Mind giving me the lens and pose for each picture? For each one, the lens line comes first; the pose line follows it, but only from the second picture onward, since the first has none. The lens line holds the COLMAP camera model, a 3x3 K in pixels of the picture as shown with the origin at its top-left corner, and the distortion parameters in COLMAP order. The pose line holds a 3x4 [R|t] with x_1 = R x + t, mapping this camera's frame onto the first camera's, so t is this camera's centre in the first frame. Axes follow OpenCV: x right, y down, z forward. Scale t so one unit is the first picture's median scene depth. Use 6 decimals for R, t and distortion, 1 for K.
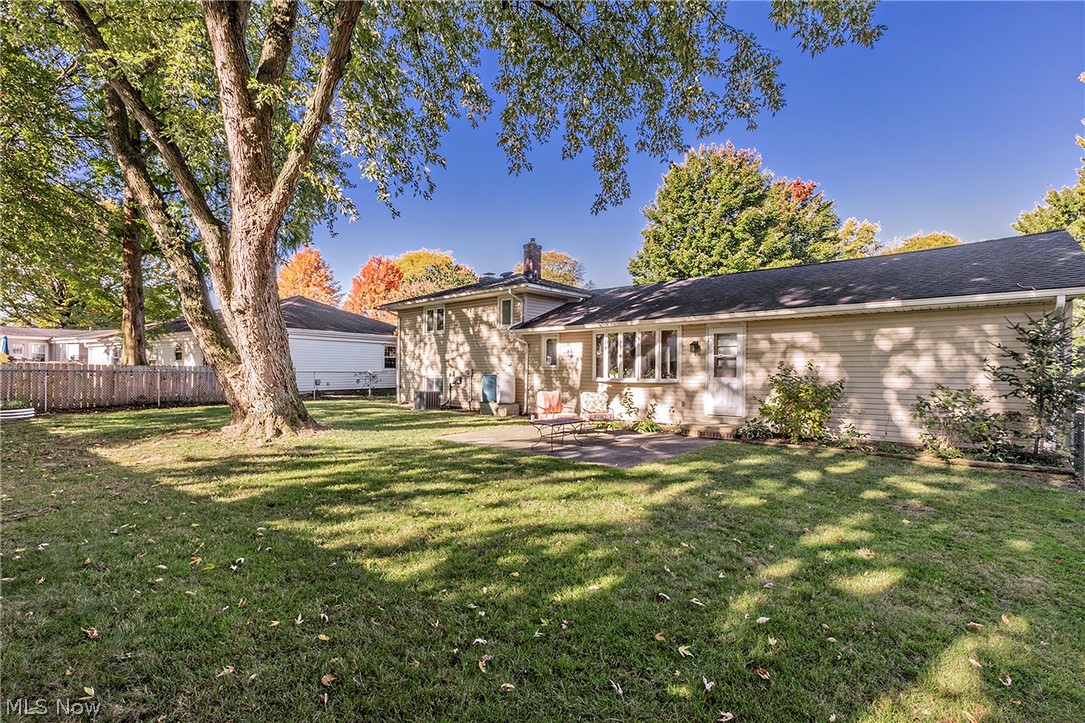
lens RADIAL K [[496.5, 0, 544.9], [0, 496.5, 358.7], [0, 0, 1]] dist [-0.002291, 0.000800]
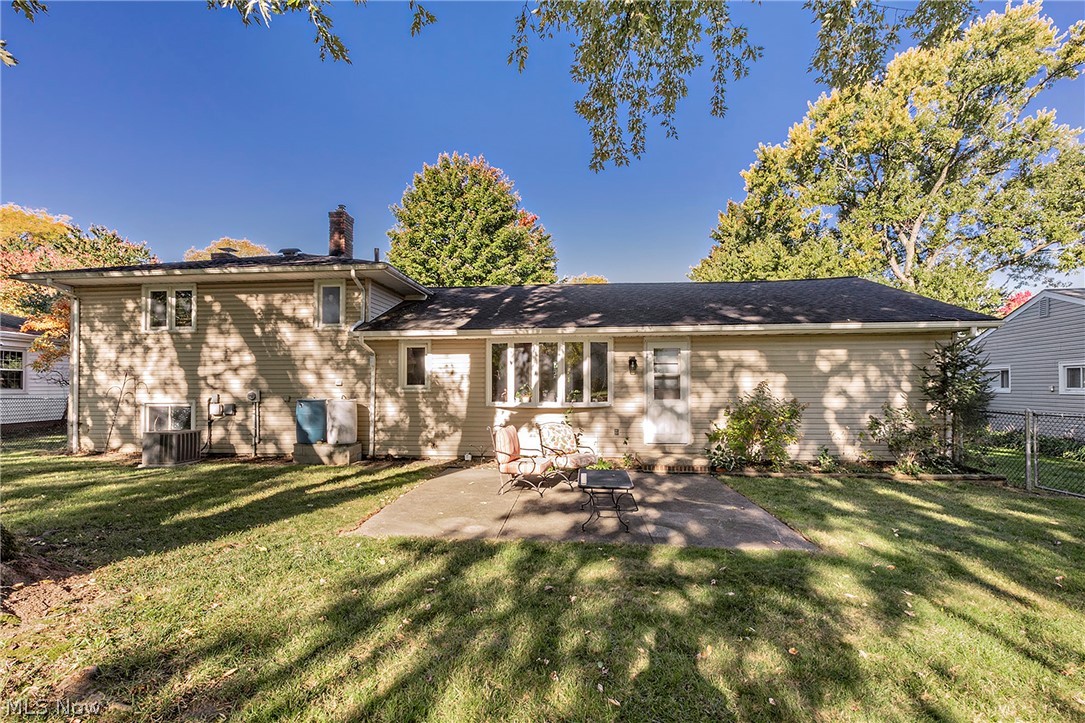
lens RADIAL K [[496.5, 0, 541.0], [0, 496.5, 372.7], [0, 0, 1]] dist [-0.002291, 0.000800]
pose [[0.818125, 0.010462, 0.574945, -0.277050], [-0.007662, 0.999944, -0.007293, -0.001184], [-0.574989, 0.001562, 0.818159, 0.365271]]
